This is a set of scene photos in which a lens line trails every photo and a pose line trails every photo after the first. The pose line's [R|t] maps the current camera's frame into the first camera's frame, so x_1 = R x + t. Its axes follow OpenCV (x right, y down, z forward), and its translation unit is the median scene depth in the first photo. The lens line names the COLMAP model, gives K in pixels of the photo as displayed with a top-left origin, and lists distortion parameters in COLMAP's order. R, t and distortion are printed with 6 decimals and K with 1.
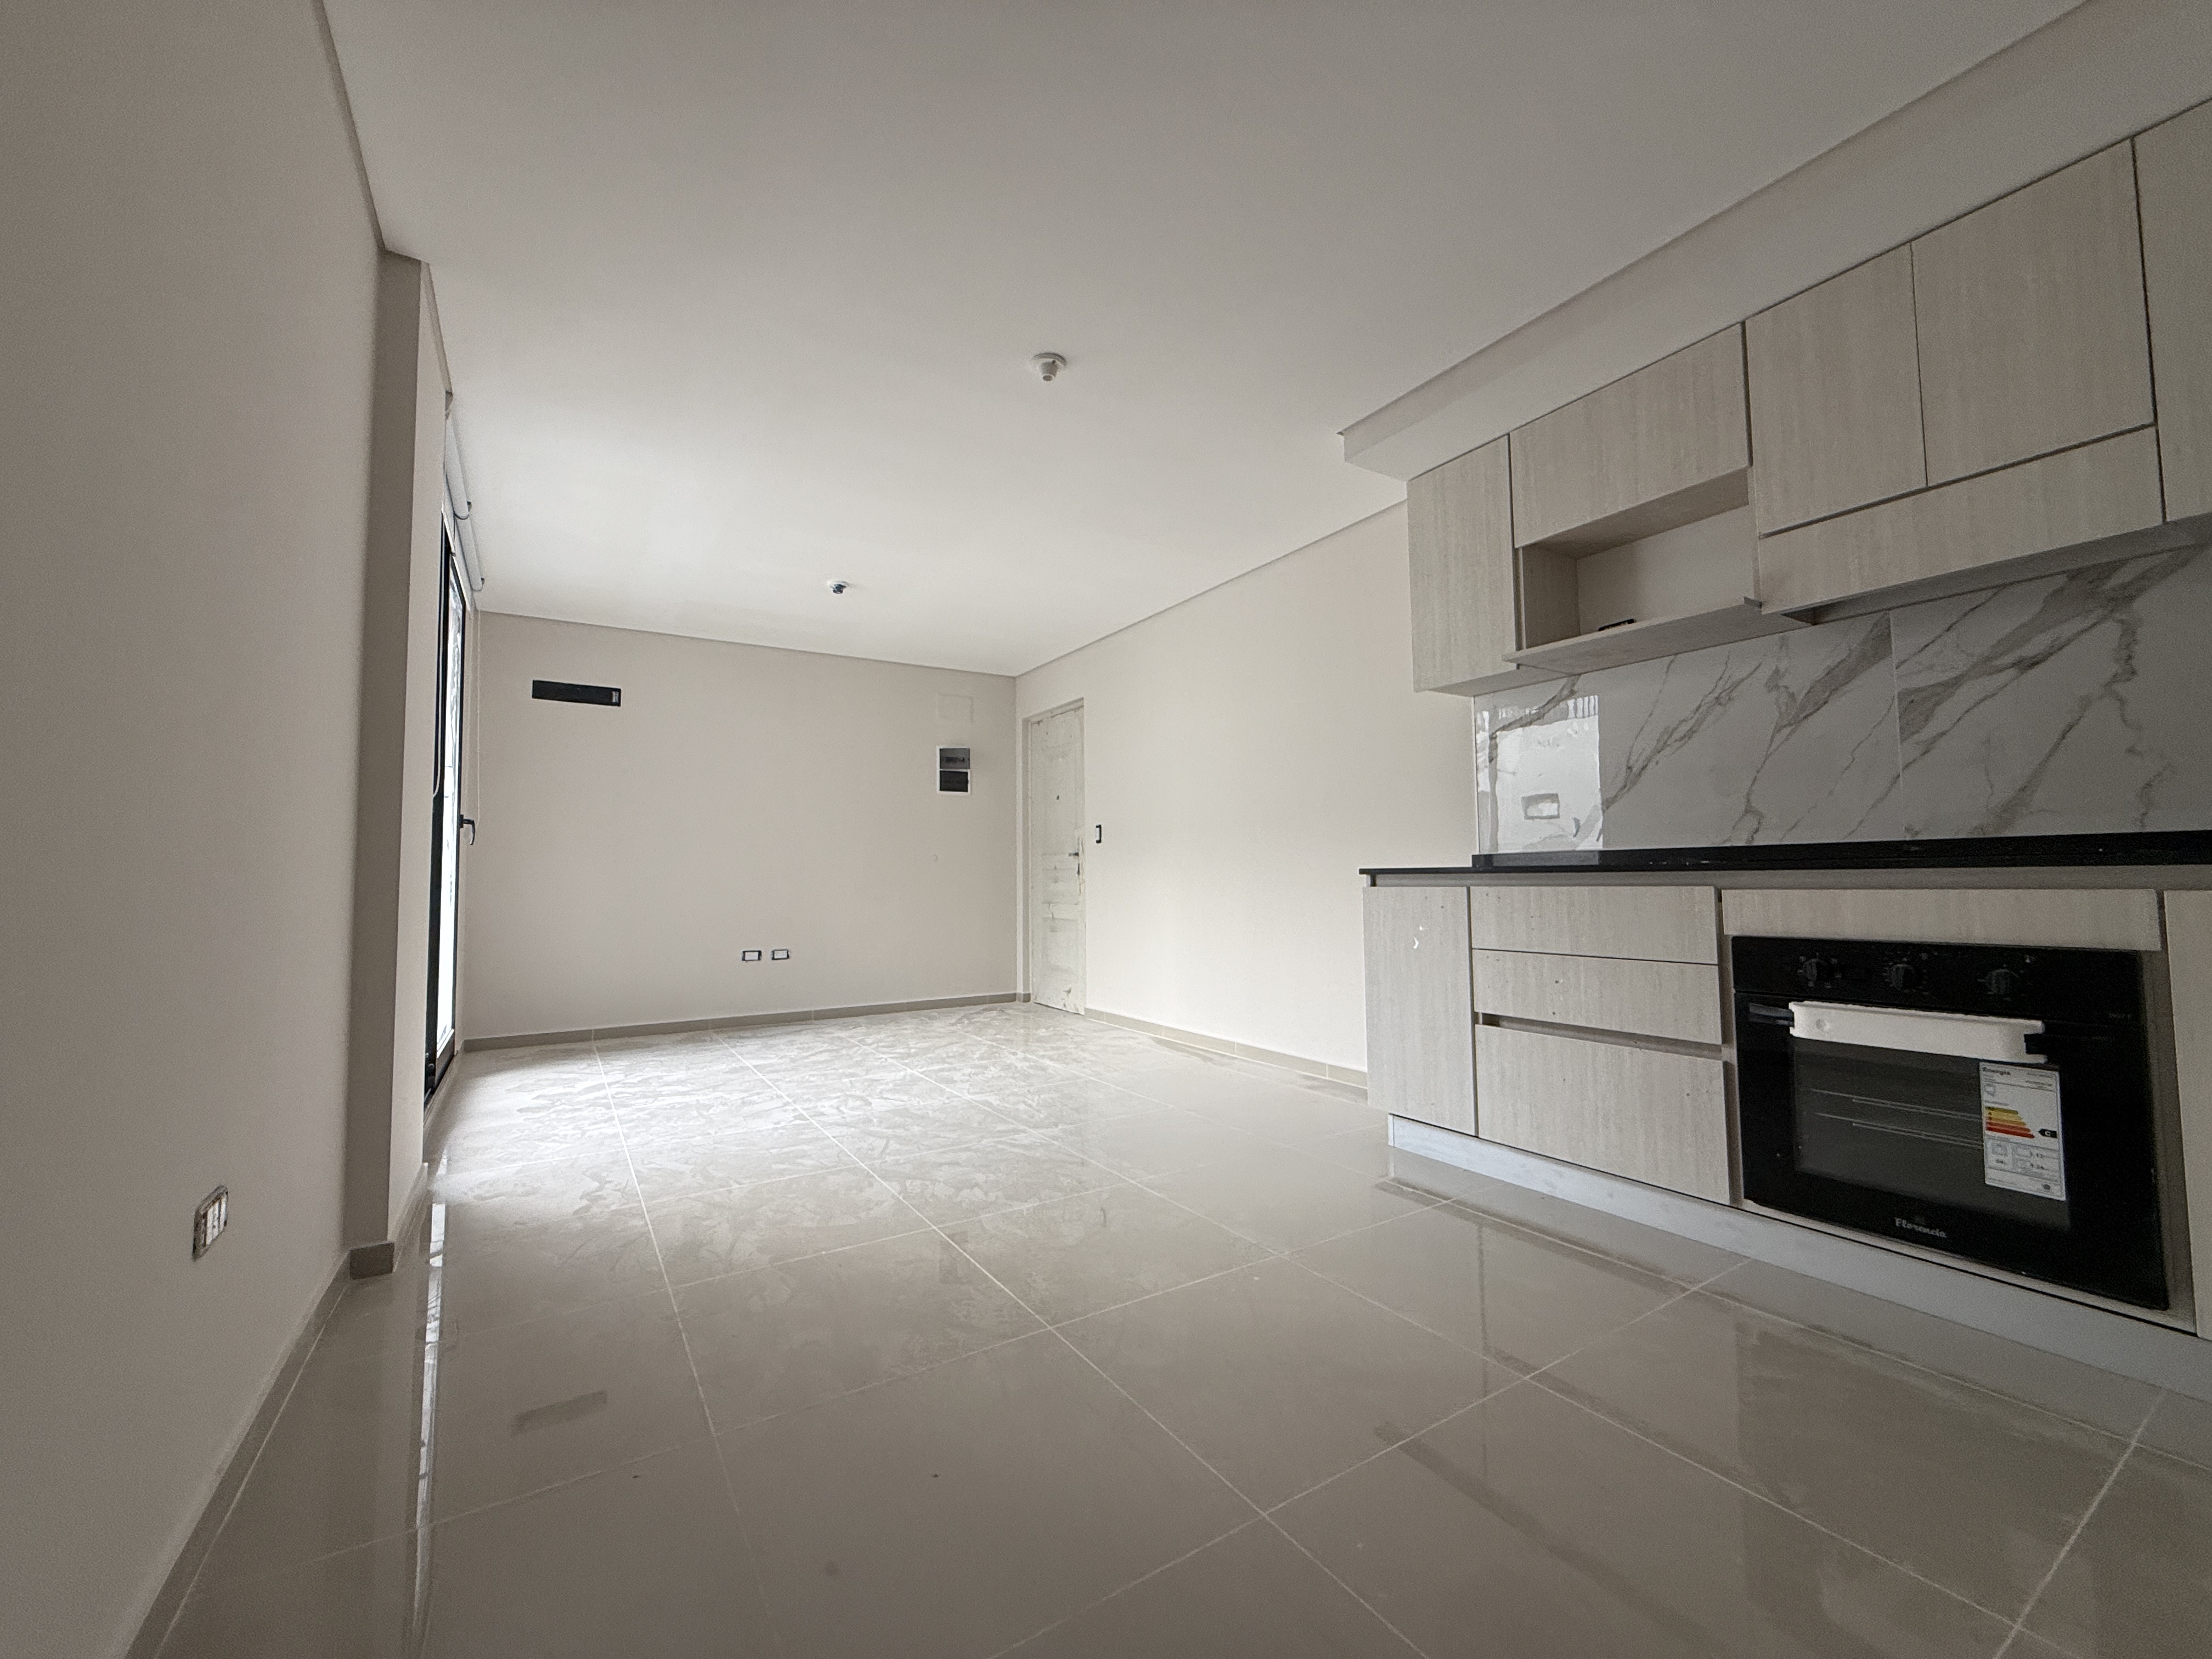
lens RADIAL K [[879.9, 0, 1100.4], [0, 879.9, 822.6], [0, 0, 1]] dist [0.000480, -0.000169]
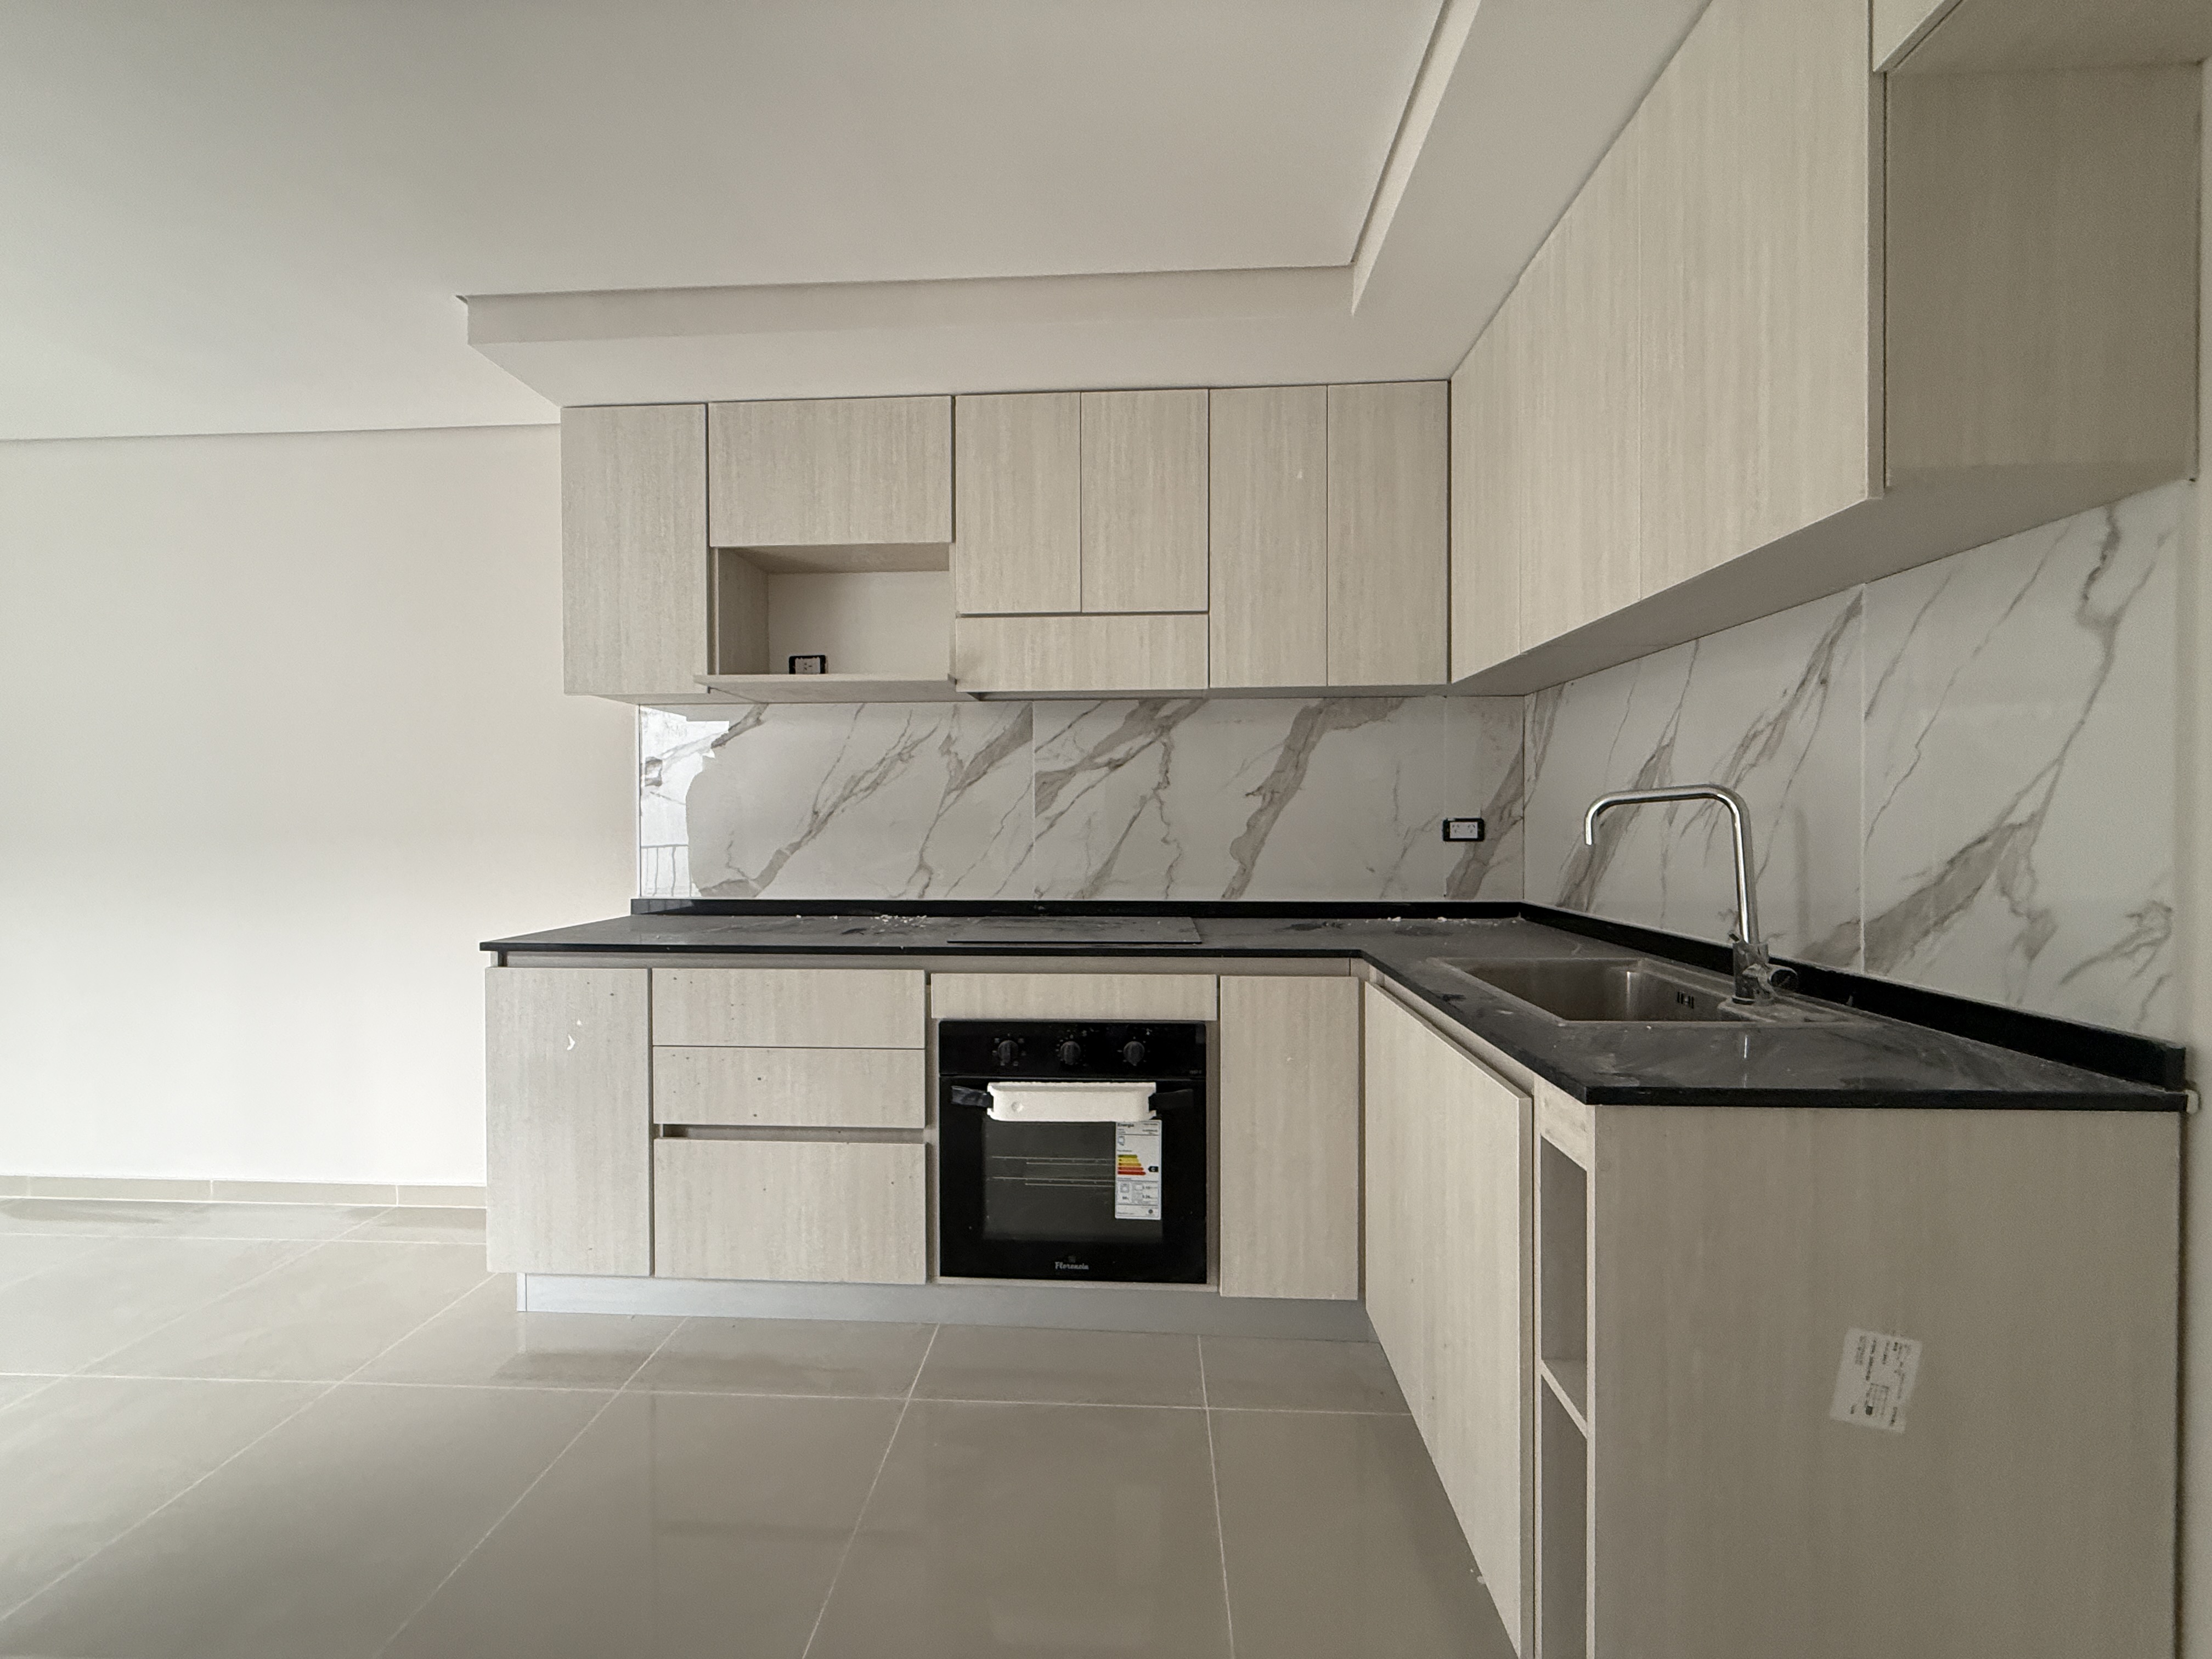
lens RADIAL K [[879.9, 0, 1112.8], [0, 879.9, 834.5], [0, 0, 1]] dist [0.000480, -0.000169]
pose [[0.567654, -0.000208, 0.823267, 0.001948], [-0.055208, 0.997739, 0.038318, -0.119372], [-0.821414, -0.067202, 0.566359, 0.253082]]
